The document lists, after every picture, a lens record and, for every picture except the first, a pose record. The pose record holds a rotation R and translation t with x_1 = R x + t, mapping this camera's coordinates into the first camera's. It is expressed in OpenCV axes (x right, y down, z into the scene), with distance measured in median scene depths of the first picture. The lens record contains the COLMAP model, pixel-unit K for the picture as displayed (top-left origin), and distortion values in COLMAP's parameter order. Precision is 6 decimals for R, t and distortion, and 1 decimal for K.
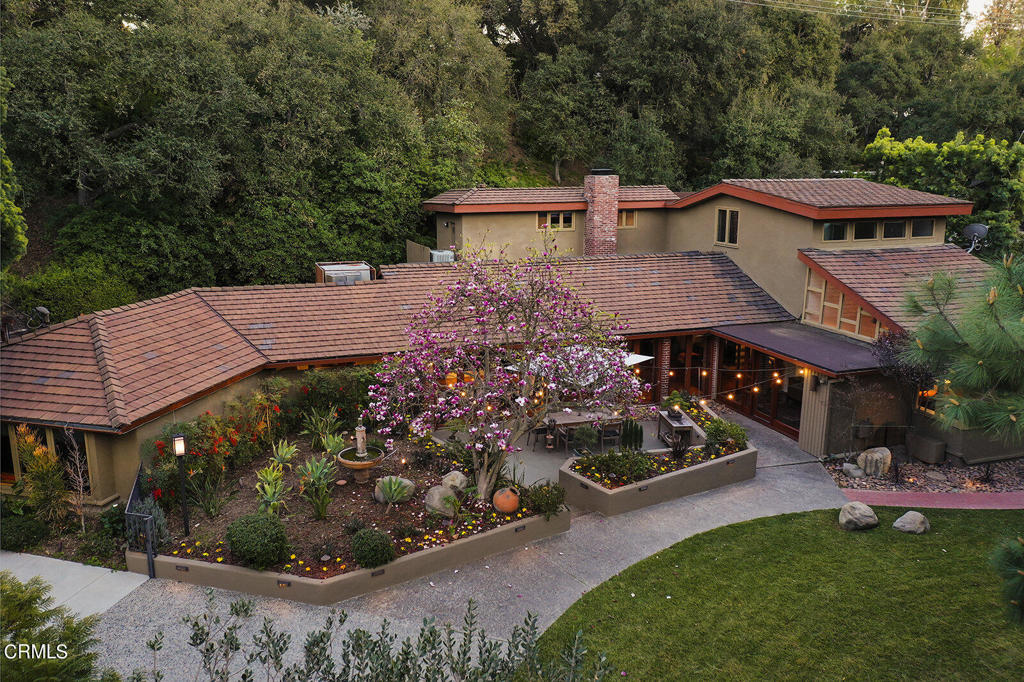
lens RADIAL K [[813.6, 0, 512.0], [0, 813.6, 341.0], [0, 0, 1]] dist [0.006282, -0.000665]
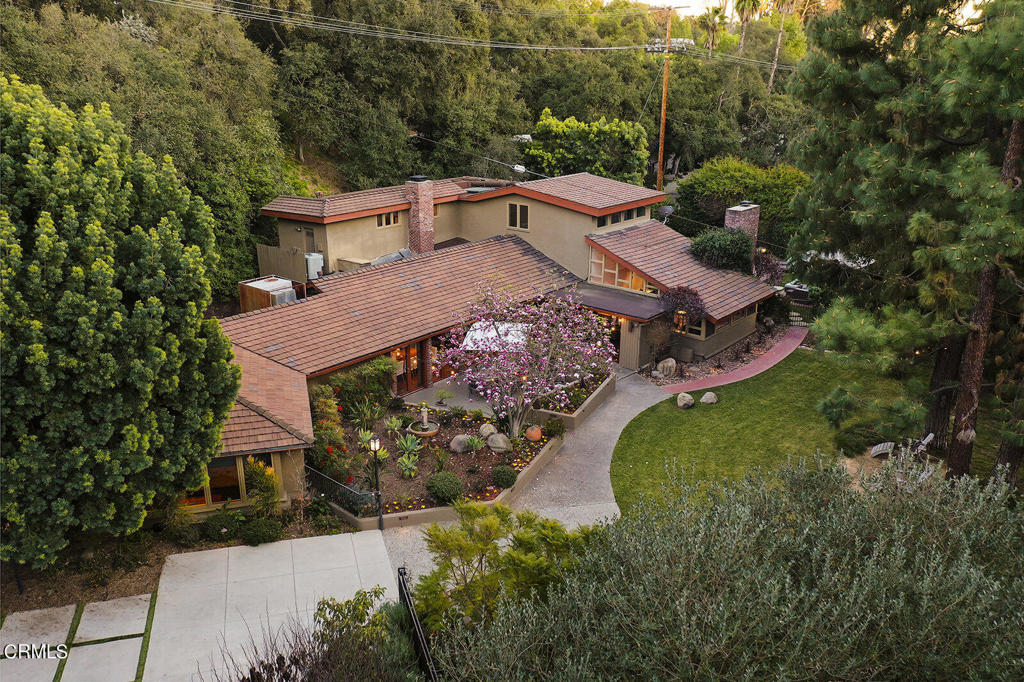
lens RADIAL K [[838.9, 0, 512.0], [0, 838.9, 341.0], [0, 0, 1]] dist [-0.001122, -0.010091]
pose [[0.852470, -0.163778, 0.496458, -0.500428], [0.106880, 0.984201, 0.141158, -0.136089], [-0.511733, -0.067271, 0.856507, -0.244159]]
